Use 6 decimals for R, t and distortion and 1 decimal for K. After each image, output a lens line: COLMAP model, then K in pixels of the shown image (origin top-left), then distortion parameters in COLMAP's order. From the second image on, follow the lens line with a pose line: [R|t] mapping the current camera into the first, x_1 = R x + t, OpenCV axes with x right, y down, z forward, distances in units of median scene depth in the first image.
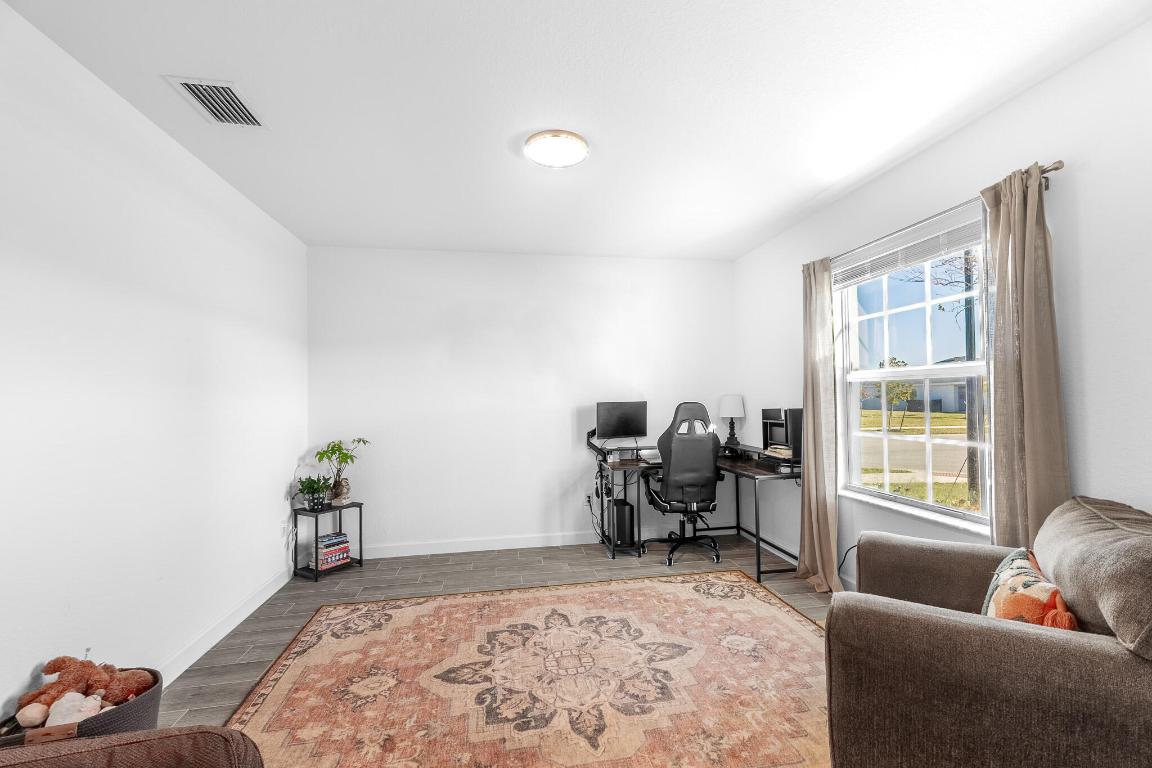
lens RADIAL K [[484.2, 0, 583.9], [0, 484.2, 386.1], [0, 0, 1]] dist [0.007663, -0.000932]
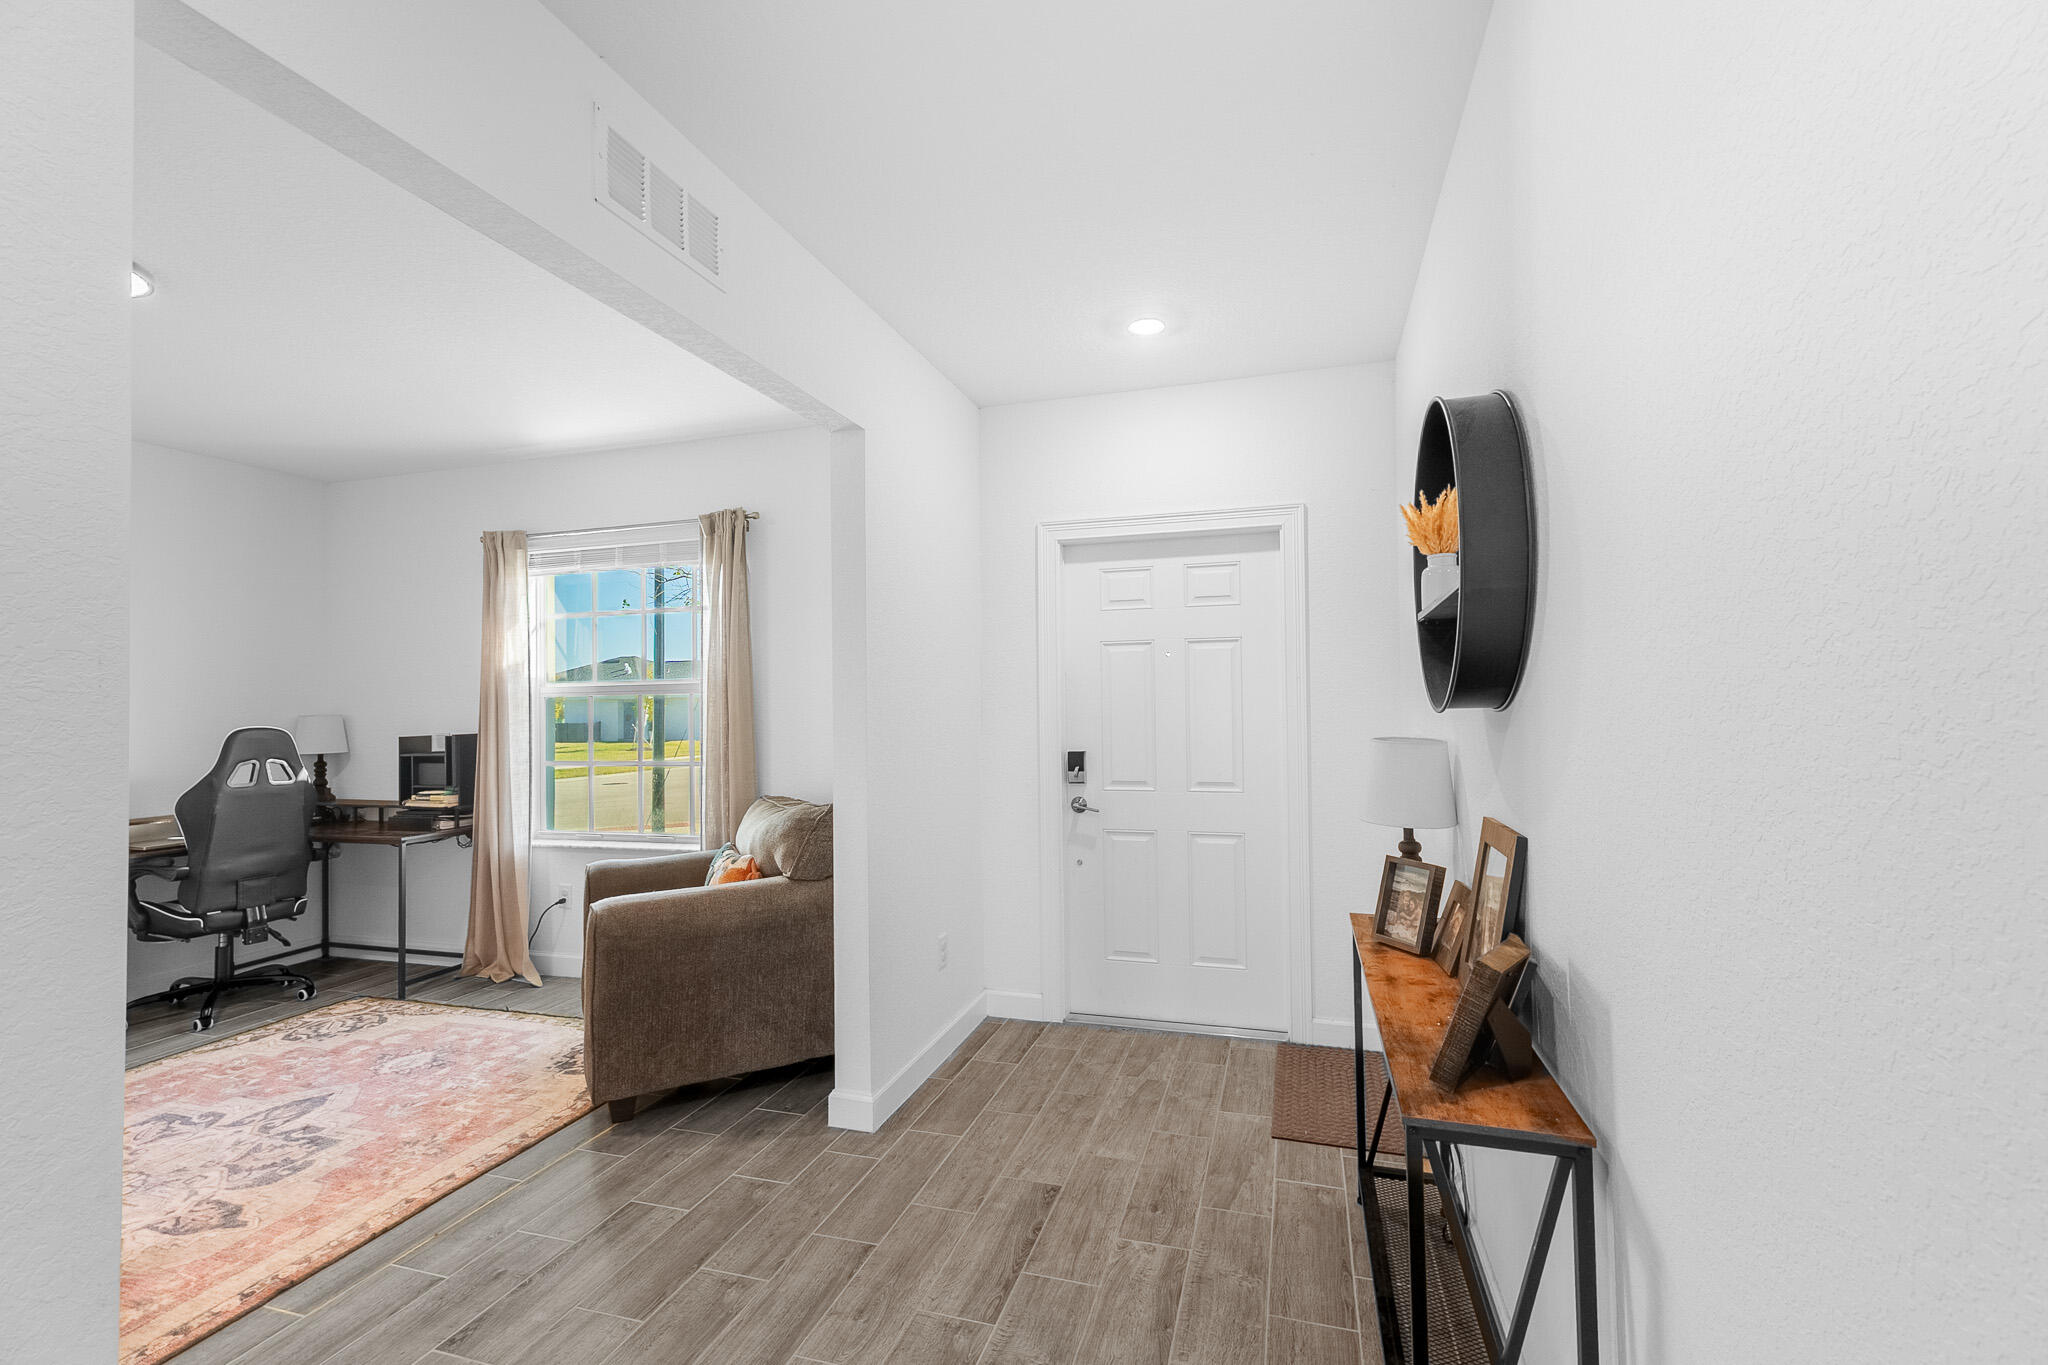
lens RADIAL K [[860.7, 0, 1038.0], [0, 860.7, 686.2], [0, 0, 1]] dist [0.007663, -0.000932]
pose [[0.446582, 0.028370, 0.894293, -0.326583], [-0.012597, 0.999597, -0.025420, -0.001169], [-0.894654, 0.000087, 0.446759, -0.306601]]
